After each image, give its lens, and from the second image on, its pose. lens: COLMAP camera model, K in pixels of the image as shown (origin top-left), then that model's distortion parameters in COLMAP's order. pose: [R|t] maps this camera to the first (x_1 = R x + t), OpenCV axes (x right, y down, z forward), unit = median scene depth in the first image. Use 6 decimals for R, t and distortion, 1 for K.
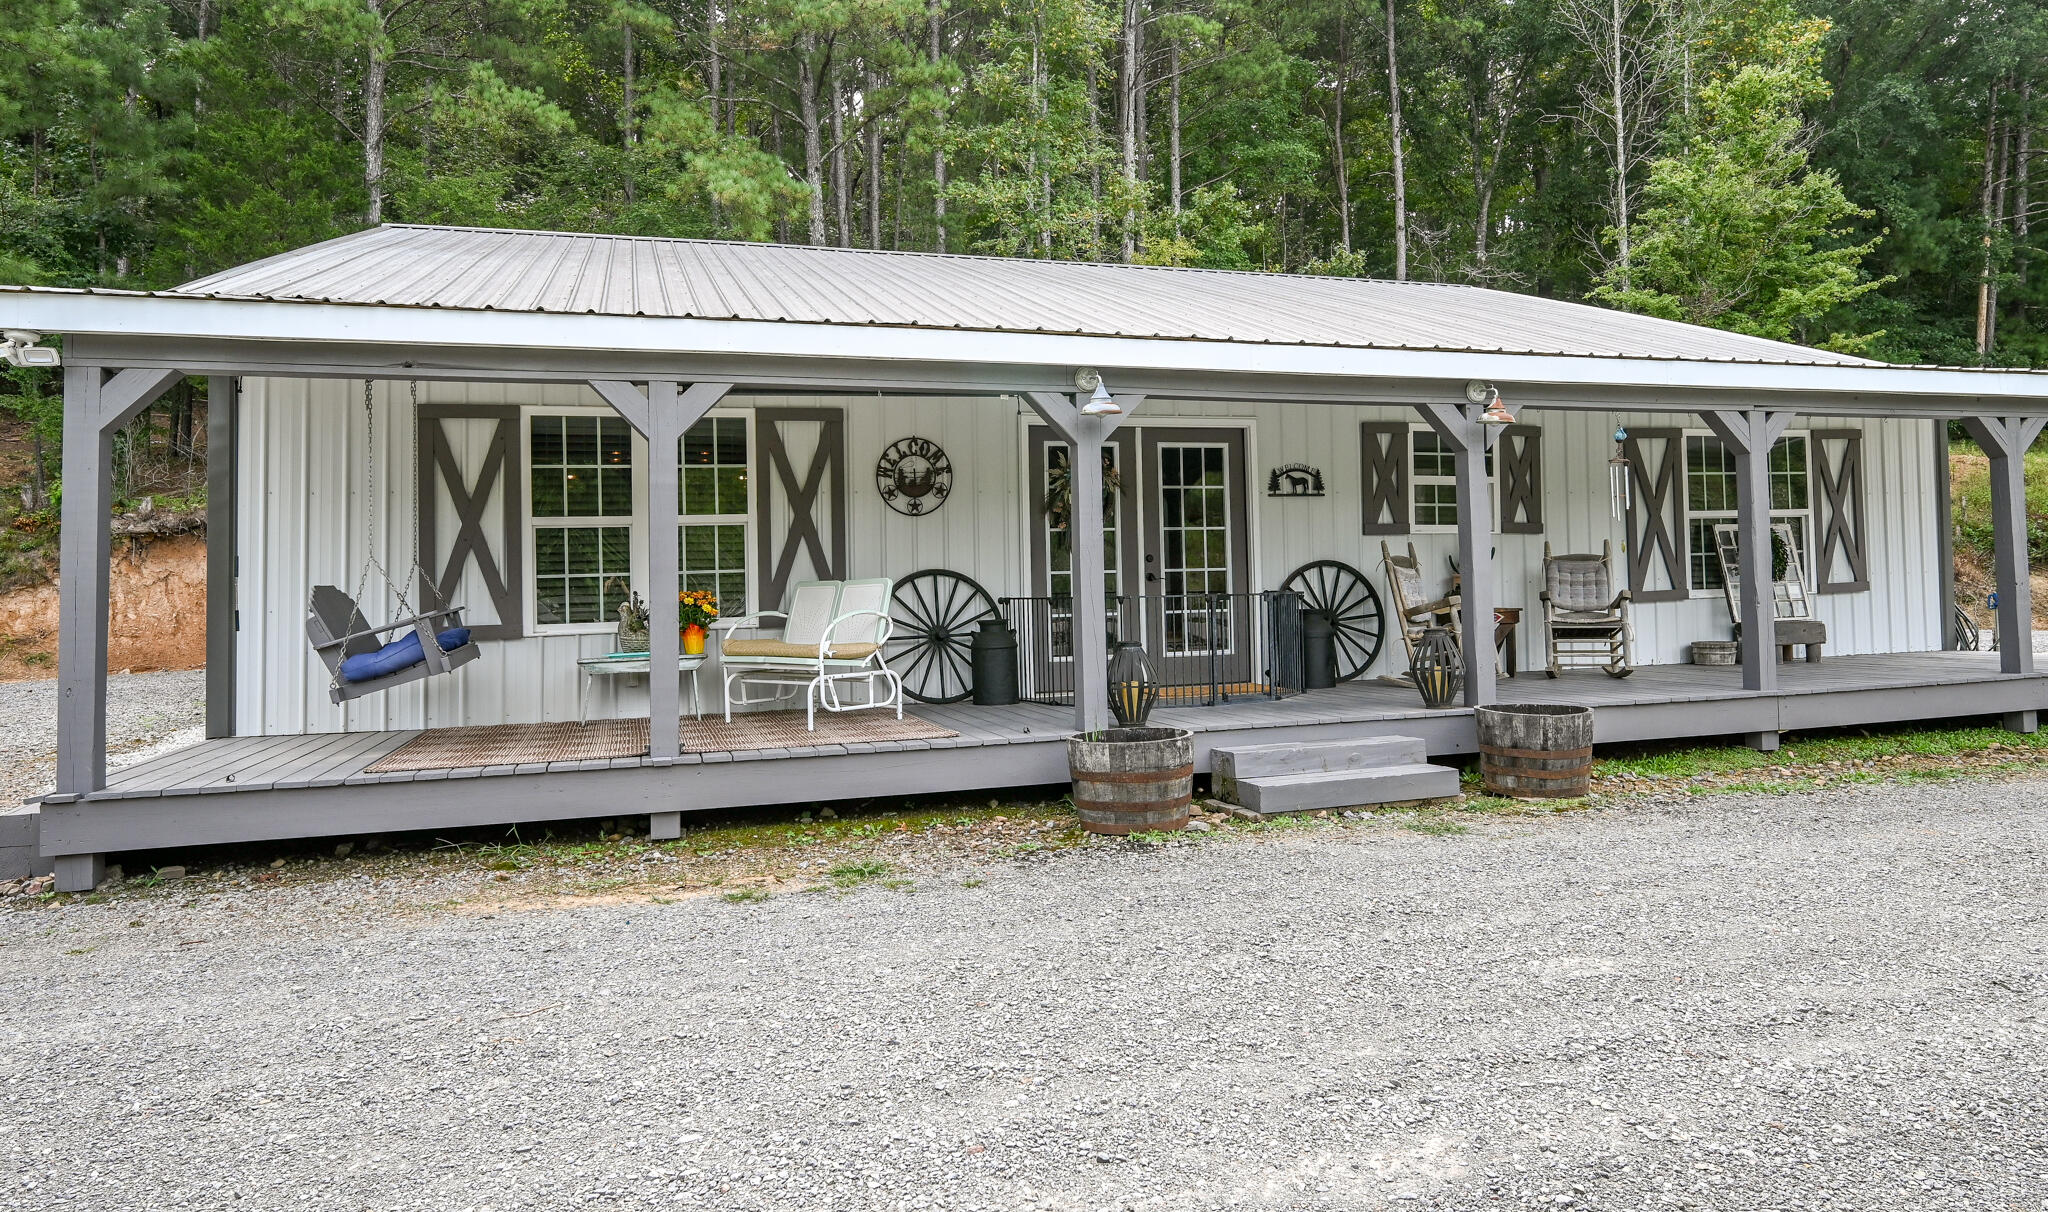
lens RADIAL K [[1229.5, 0, 1020.4], [0, 1229.5, 537.7], [0, 0, 1]] dist [-0.002302, 0.000148]
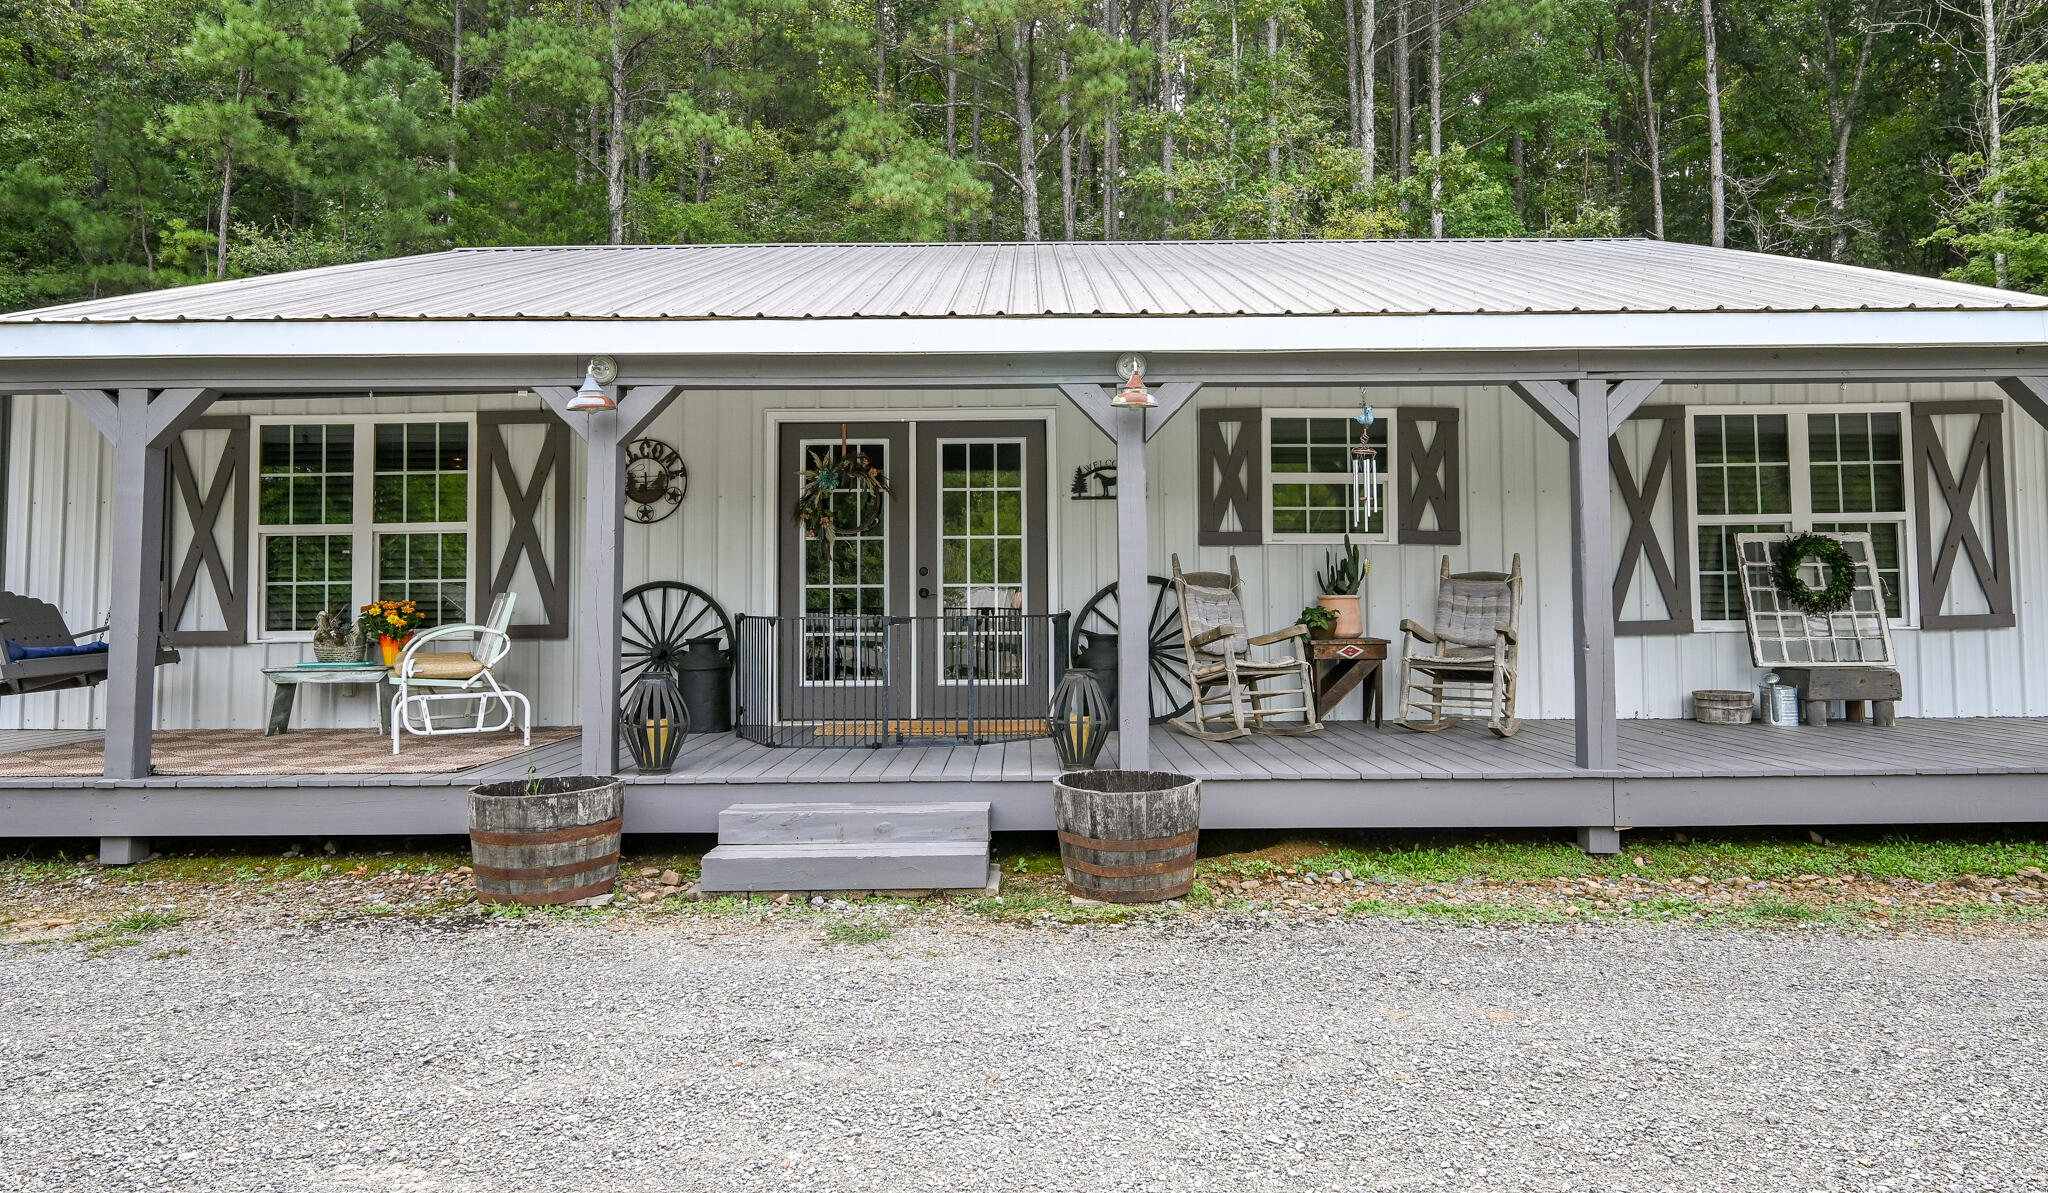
lens RADIAL K [[1231.8, 0, 1019.7], [0, 1231.8, 516.5], [0, 0, 1]] dist [-0.001161, 0.001616]
pose [[0.955241, -0.000628, -0.295827, 0.422604], [-0.003897, 0.999884, -0.014709, -0.009425], [0.295802, 0.015203, 0.955128, 0.180538]]
